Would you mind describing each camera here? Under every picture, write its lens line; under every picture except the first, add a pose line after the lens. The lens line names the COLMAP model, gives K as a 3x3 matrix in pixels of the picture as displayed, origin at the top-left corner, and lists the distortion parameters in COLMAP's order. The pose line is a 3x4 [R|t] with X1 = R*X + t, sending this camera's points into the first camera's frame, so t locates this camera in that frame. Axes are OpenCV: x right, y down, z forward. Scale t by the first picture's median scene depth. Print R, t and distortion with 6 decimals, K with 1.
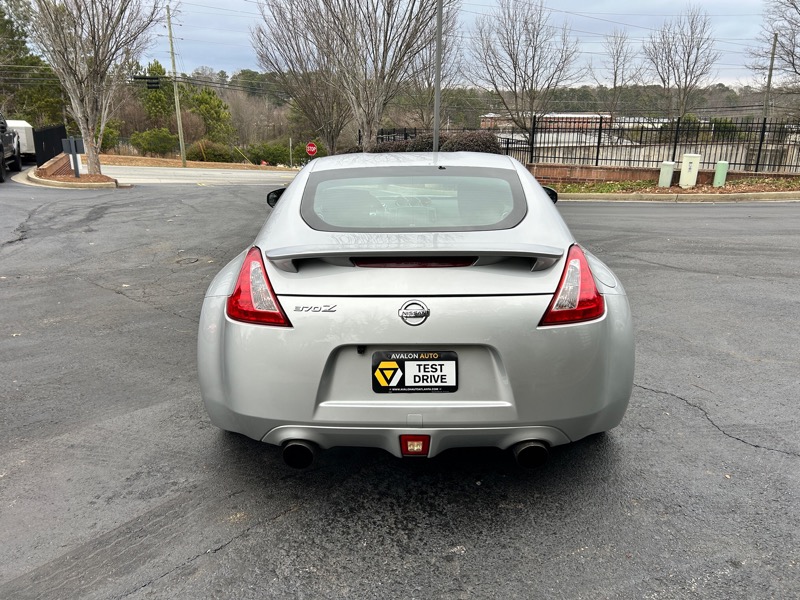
lens RADIAL K [[602.9, 0, 398.1], [0, 602.9, 292.7], [0, 0, 1]] dist [0.044785, -0.039630]
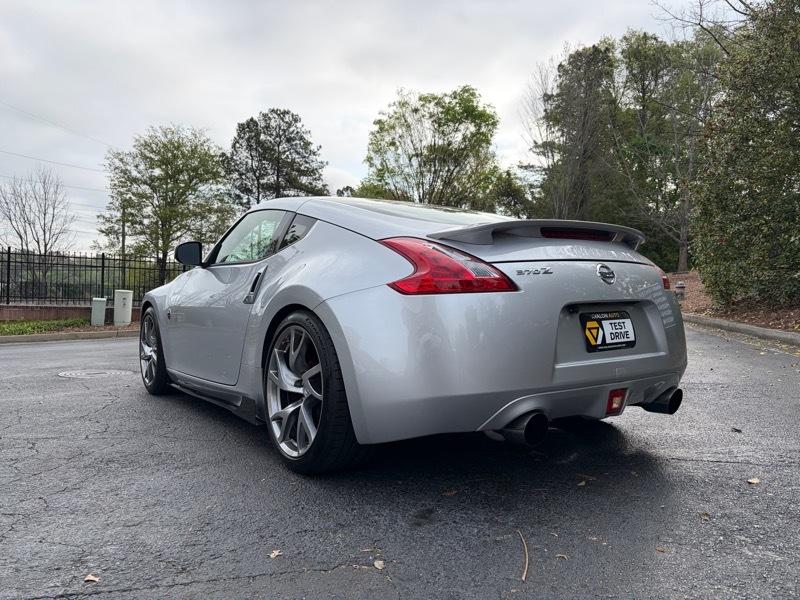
lens RADIAL K [[602.9, 0, 398.8], [0, 602.9, 298.2], [0, 0, 1]] dist [0.044785, -0.039630]
pose [[0.805711, -0.005506, 0.592283, -0.916335], [0.149429, 0.969501, -0.194263, 0.229775], [-0.573150, 0.245024, 0.781961, 0.350642]]
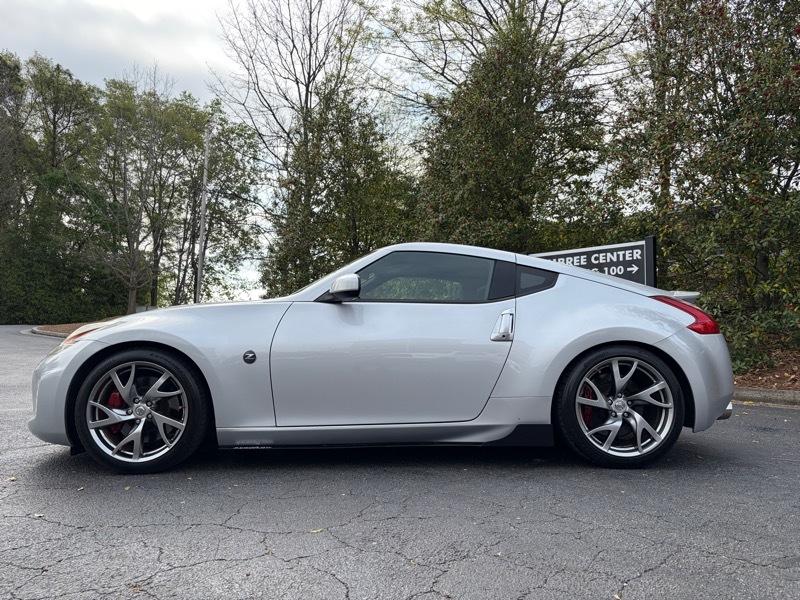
lens RADIAL K [[602.9, 0, 391.6], [0, 602.9, 301.5], [0, 0, 1]] dist [0.044785, -0.039630]
pose [[-0.091474, 0.060489, 0.993969, -1.861556], [0.241559, 0.969689, -0.036781, -0.190960], [-0.966065, 0.236738, -0.103313, 2.064348]]
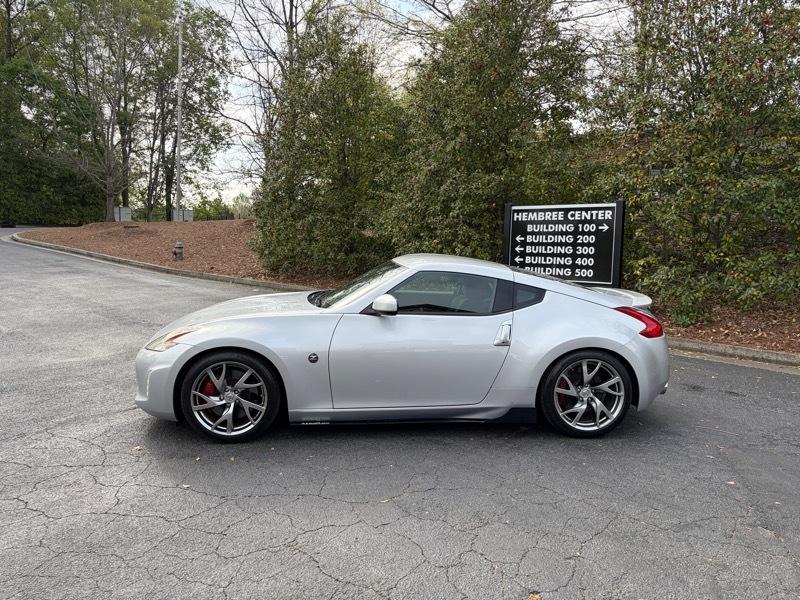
lens RADIAL K [[602.9, 0, 393.2], [0, 602.9, 294.5], [0, 0, 1]] dist [0.044785, -0.039630]
pose [[-0.141630, -0.101396, 0.984713, -2.299413], [0.226955, 0.964918, 0.132000, -0.605619], [-0.963552, 0.242181, -0.113649, 2.204301]]
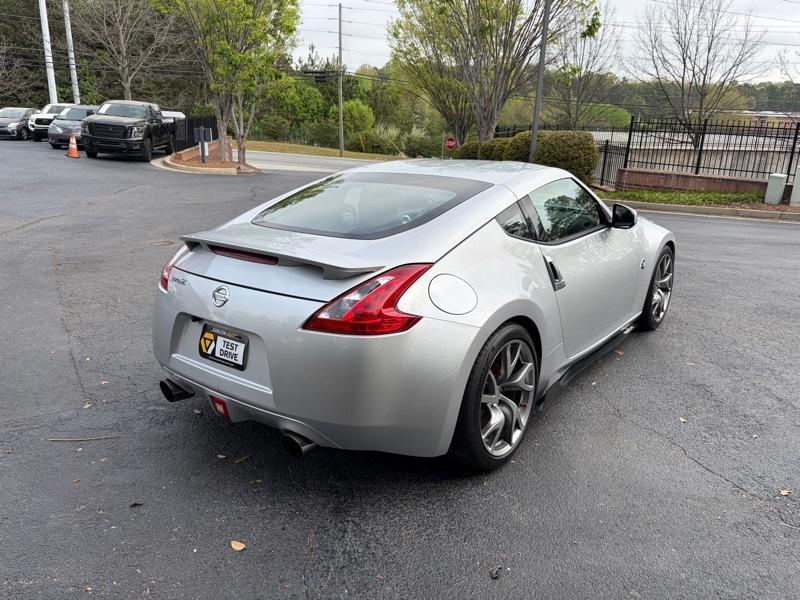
lens RADIAL K [[602.9, 0, 397.9], [0, 602.9, 298.5], [0, 0, 1]] dist [0.044785, -0.039630]
pose [[0.807948, 0.172031, -0.563582, 0.964727], [-0.162590, 0.984390, 0.067392, -0.098812], [0.566378, 0.037184, 0.823306, 0.205829]]
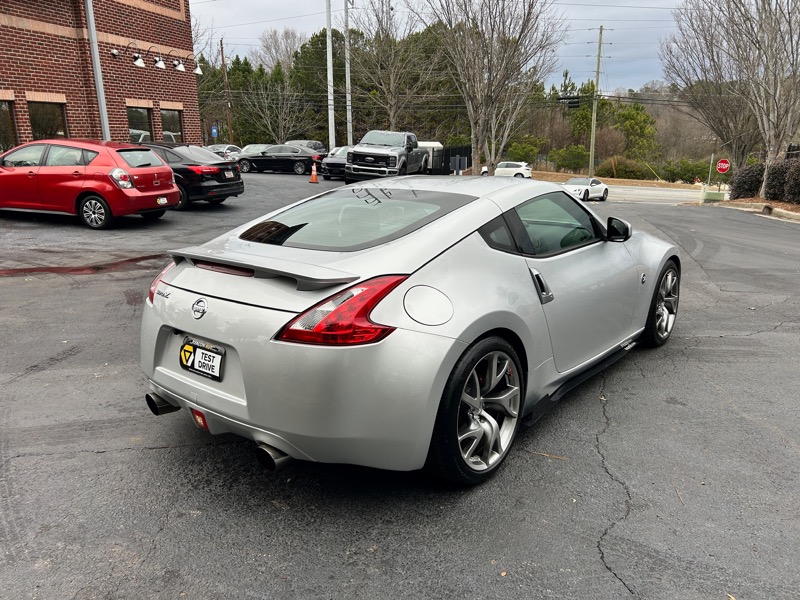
lens RADIAL K [[602.9, 0, 395.6], [0, 602.9, 295.9], [0, 0, 1]] dist [0.044785, -0.039630]
pose [[0.781977, 0.144875, -0.606237, 1.040872], [-0.157004, 0.987034, 0.033359, -0.092184], [0.603209, 0.069095, 0.794584, 0.265345]]
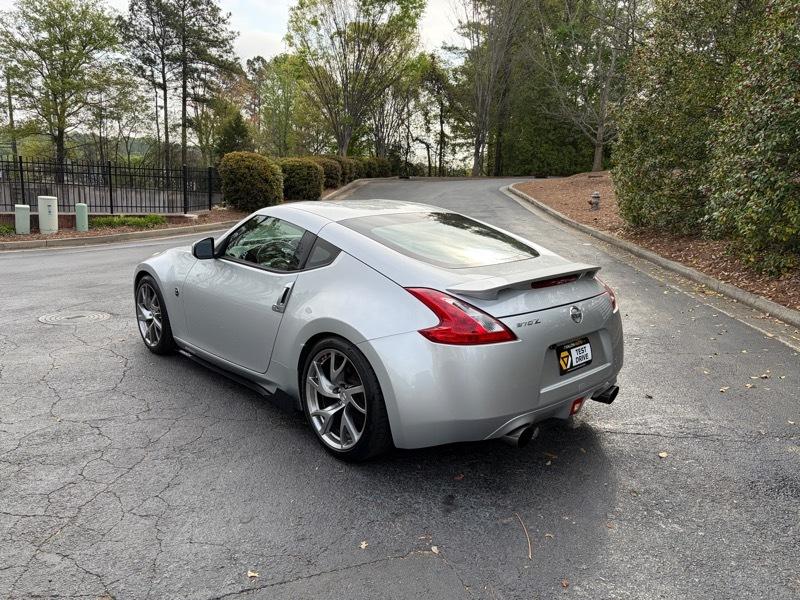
lens RADIAL K [[602.9, 0, 389.5], [0, 602.9, 299.3], [0, 0, 1]] dist [0.044785, -0.039630]
pose [[0.726504, -0.127648, 0.675203, -1.264859], [0.155264, 0.987677, 0.019661, -0.101052], [-0.669392, 0.090551, 0.737370, 0.207424]]
